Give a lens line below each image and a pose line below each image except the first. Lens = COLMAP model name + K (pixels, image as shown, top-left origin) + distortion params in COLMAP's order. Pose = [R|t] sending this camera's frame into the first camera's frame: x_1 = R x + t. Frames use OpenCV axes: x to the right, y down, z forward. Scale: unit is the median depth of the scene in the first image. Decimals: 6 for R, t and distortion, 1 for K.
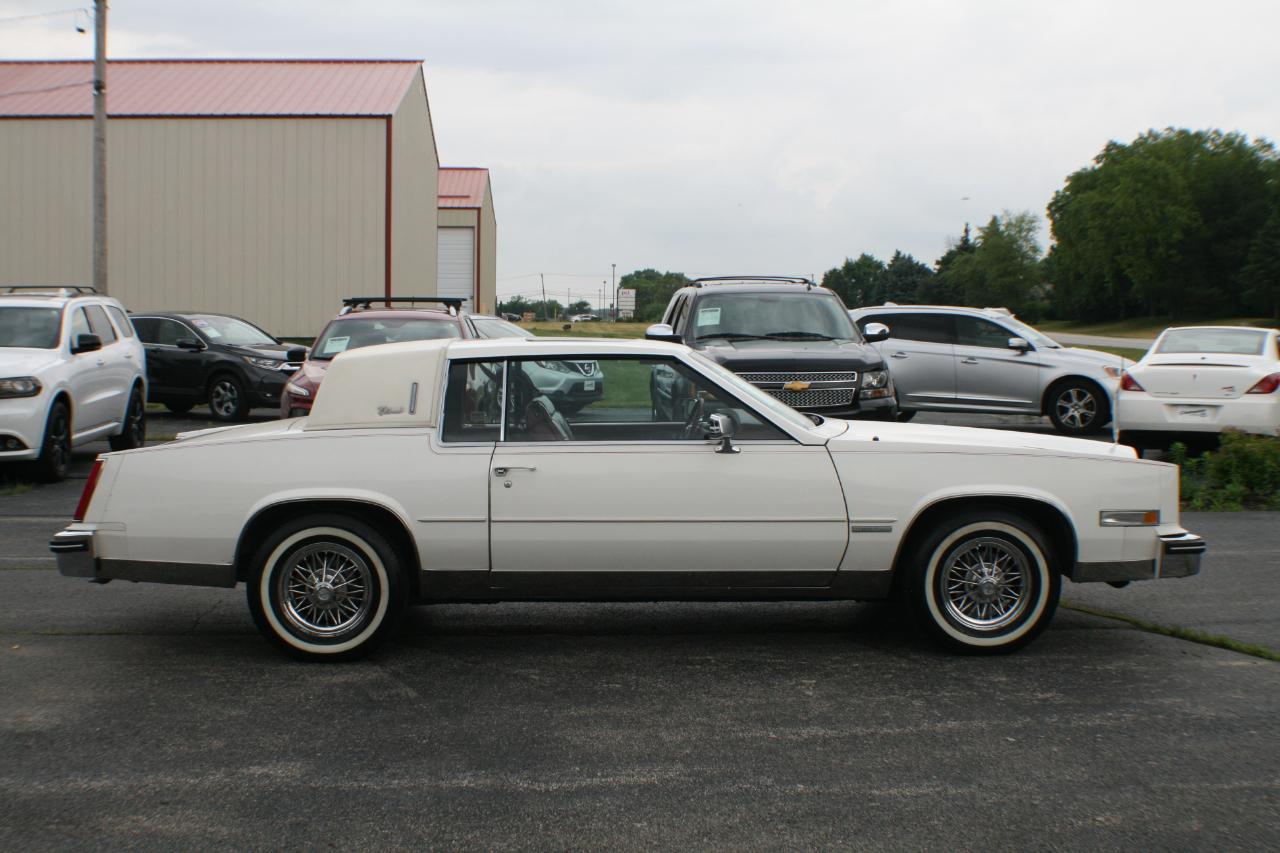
lens RADIAL K [[1770.7, 0, 637.4], [0, 1770.7, 499.0], [0, 0, 1]] dist [-0.149762, 0.030848]
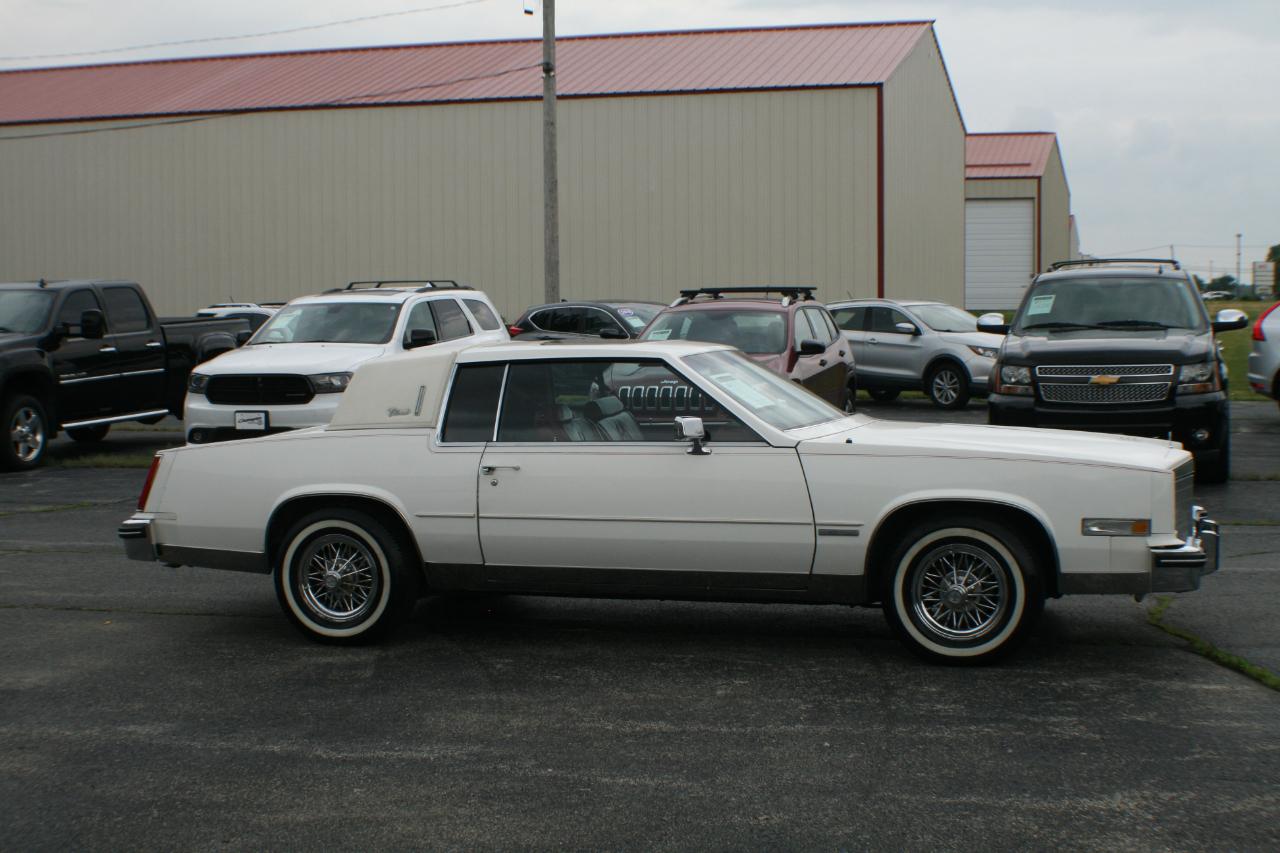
lens RADIAL K [[1954.5, 0, 640.7], [0, 1954.5, 511.0], [0, 0, 1]] dist [-0.138565, -0.019202]
pose [[0.945809, 0.017678, -0.324243, 0.377655], [-0.015254, 0.999833, 0.010014, -0.004271], [0.324366, -0.004525, 0.945921, -0.066713]]
